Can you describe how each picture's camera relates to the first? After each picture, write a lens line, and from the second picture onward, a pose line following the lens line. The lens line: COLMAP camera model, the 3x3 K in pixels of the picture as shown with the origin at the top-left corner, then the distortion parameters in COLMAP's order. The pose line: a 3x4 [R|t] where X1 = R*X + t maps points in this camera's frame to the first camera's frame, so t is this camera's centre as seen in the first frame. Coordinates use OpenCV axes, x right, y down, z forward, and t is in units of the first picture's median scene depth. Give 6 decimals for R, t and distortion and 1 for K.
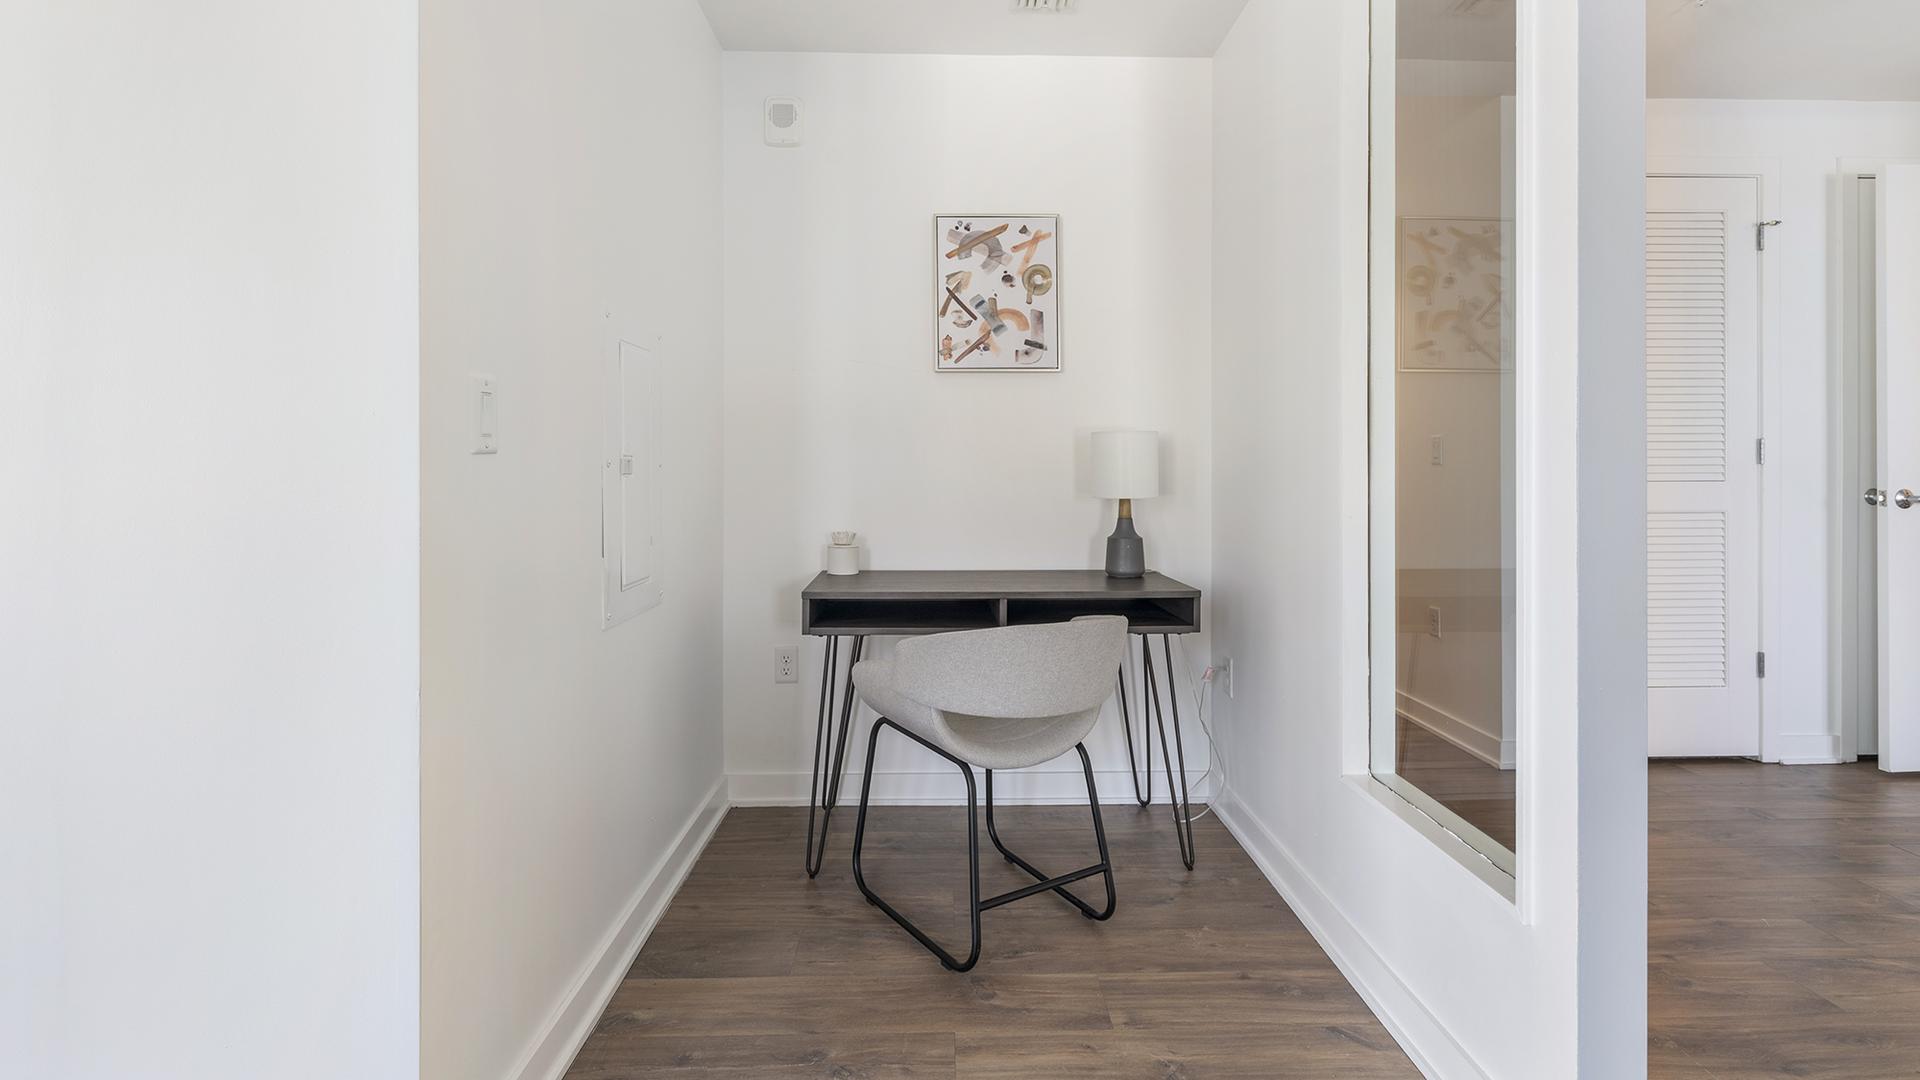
lens RADIAL K [[893.1, 0, 961.7], [0, 893.1, 467.3], [0, 0, 1]] dist [-0.000129, 0.000140]
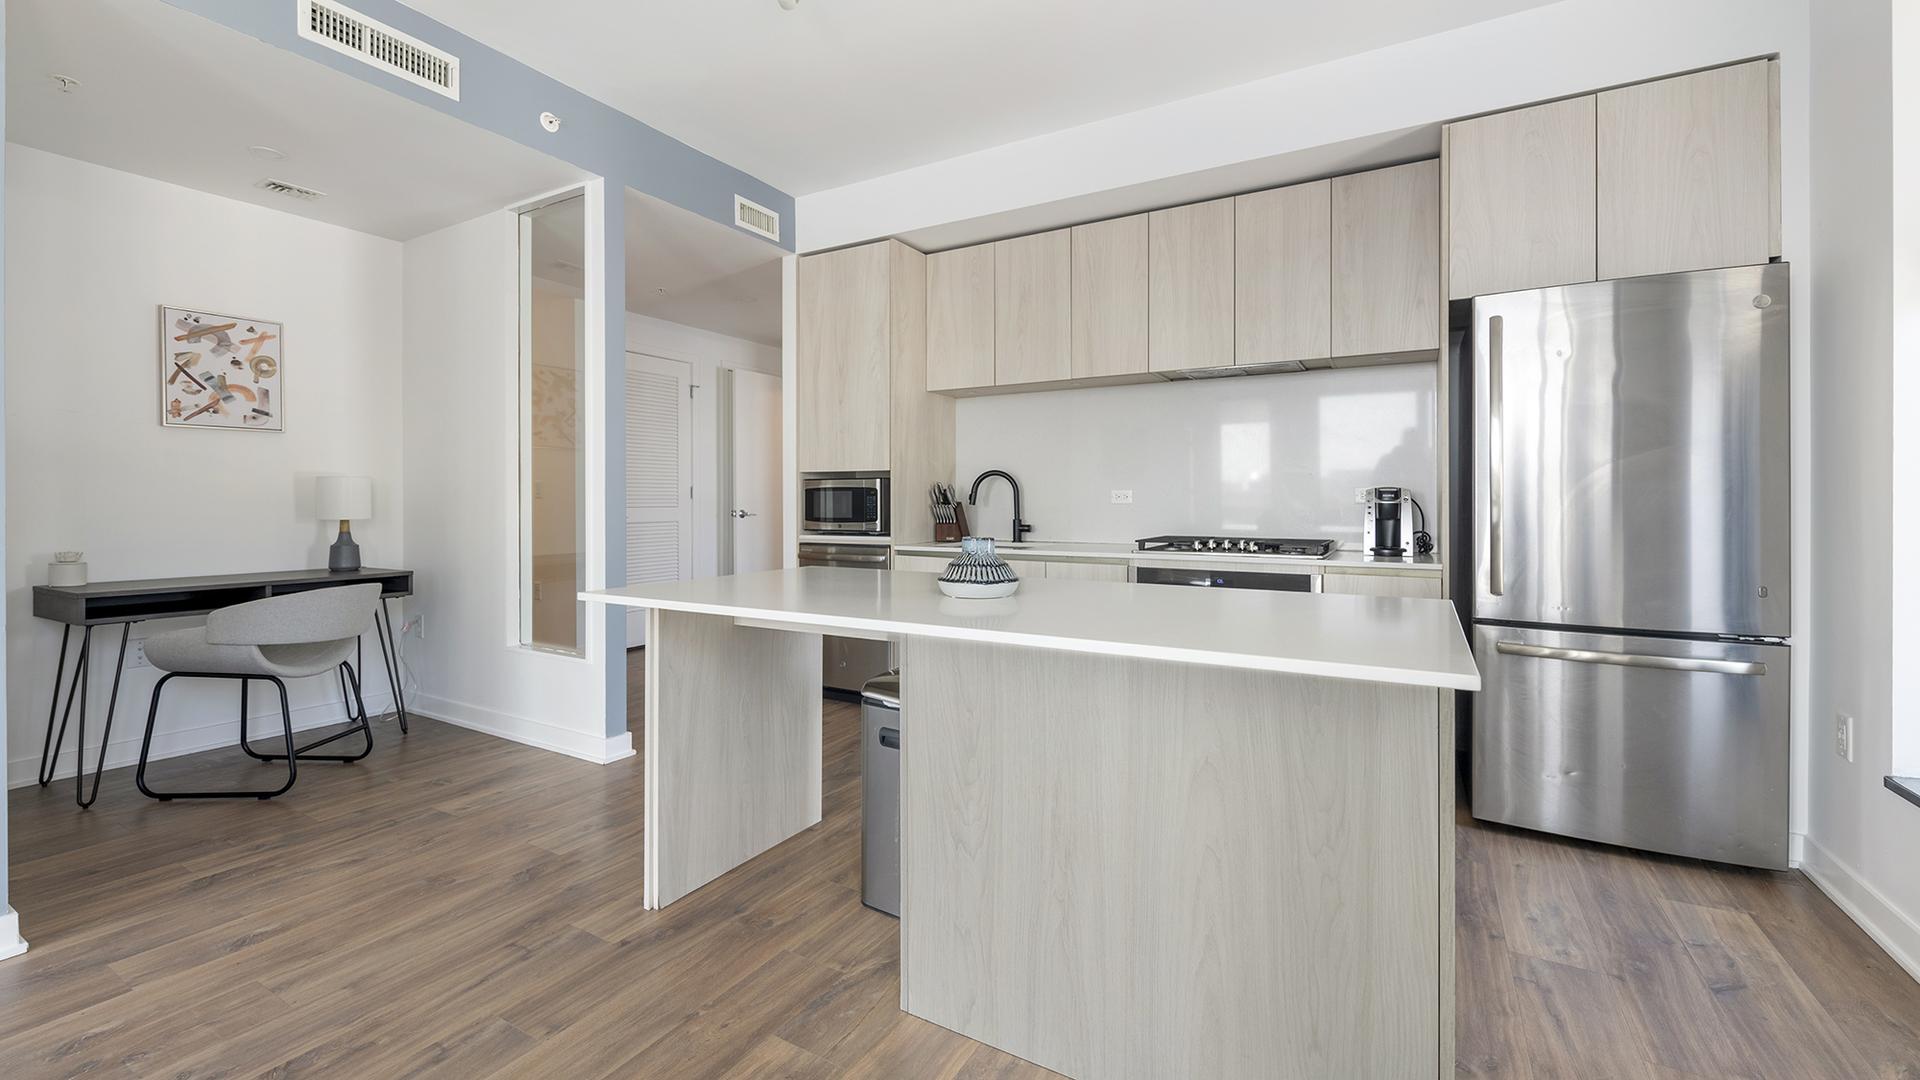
lens RADIAL K [[774.3, 0, 963.8], [0, 774.3, 502.1], [0, 0, 1]] dist [0.000402, -0.000058]
pose [[0.525536, -0.001837, 0.850769, -0.376909], [0.001250, 0.999998, 0.001387, 0.003916], [-0.850770, 0.000335, 0.525537, -0.587350]]
